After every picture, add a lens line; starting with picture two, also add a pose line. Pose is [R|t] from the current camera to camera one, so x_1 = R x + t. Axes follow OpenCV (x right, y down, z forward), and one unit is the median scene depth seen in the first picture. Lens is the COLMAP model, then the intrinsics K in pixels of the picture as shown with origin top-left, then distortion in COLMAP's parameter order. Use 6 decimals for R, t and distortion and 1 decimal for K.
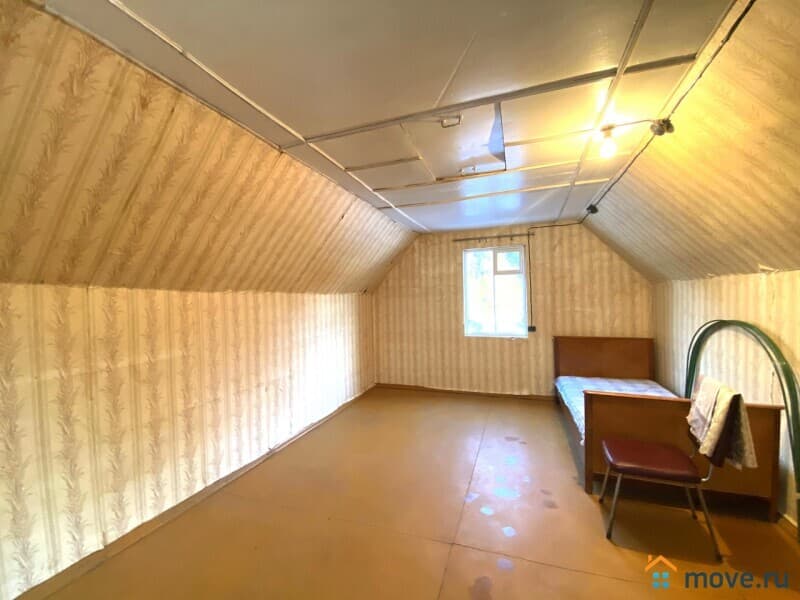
lens RADIAL K [[329.7, 0, 397.6], [0, 329.7, 301.3], [0, 0, 1]] dist [0.088288, -0.048986]
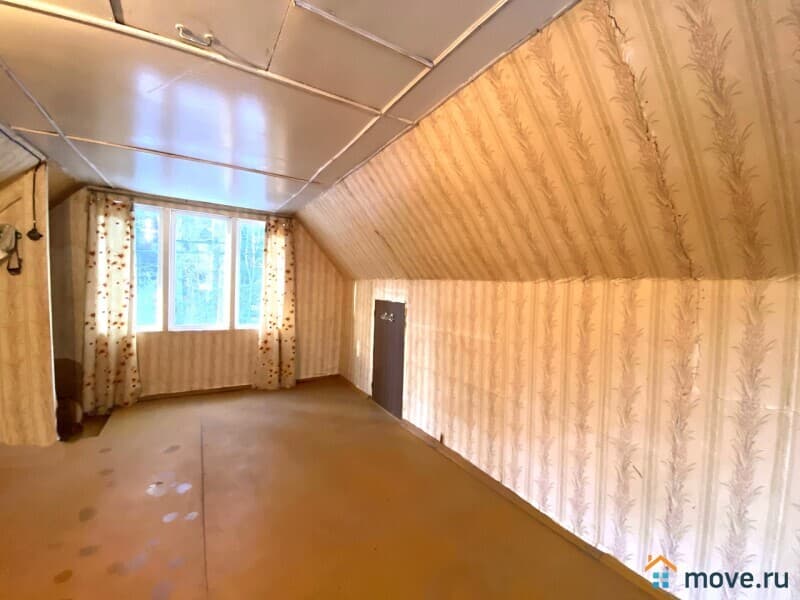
lens RADIAL K [[329.7, 0, 397.6], [0, 329.7, 301.3], [0, 0, 1]] dist [0.088288, -0.048986]
pose [[-0.607721, 0.038627, -0.793211, 0.217598], [-0.018085, 0.997884, 0.062450, -0.015354], [0.793945, 0.052297, -0.605737, 0.801055]]
